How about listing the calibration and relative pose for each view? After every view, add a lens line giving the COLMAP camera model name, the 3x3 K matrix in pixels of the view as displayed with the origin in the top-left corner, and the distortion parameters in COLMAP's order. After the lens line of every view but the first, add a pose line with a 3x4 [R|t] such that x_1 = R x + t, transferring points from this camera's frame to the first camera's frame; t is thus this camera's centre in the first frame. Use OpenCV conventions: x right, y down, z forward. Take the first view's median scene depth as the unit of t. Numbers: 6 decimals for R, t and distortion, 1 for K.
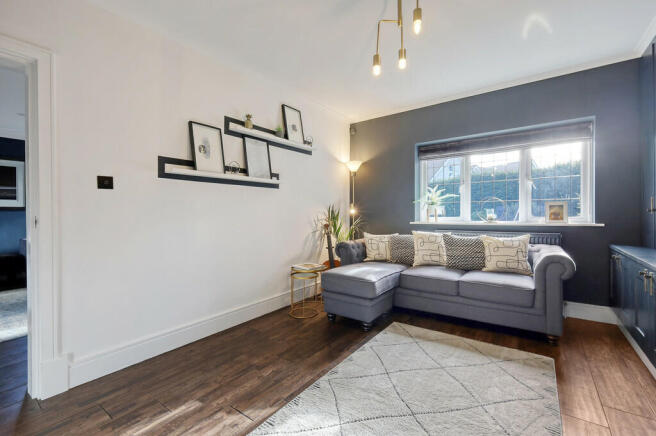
lens RADIAL K [[283.5, 0, 330.4], [0, 283.5, 216.6], [0, 0, 1]] dist [-0.001704, 0.000695]
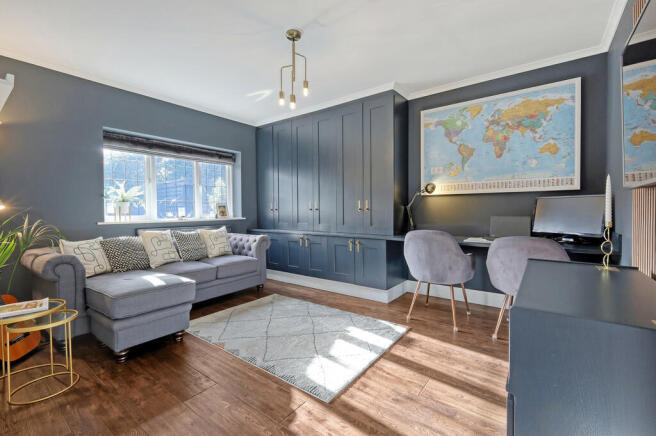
lens RADIAL K [[283.5, 0, 330.5], [0, 283.5, 215.9], [0, 0, 1]] dist [-0.001704, 0.000695]
pose [[0.015234, -0.011796, 0.999814, -0.652300], [0.016001, 0.999805, 0.011552, 0.002424], [-0.999756, 0.015822, 0.015420, 0.429070]]
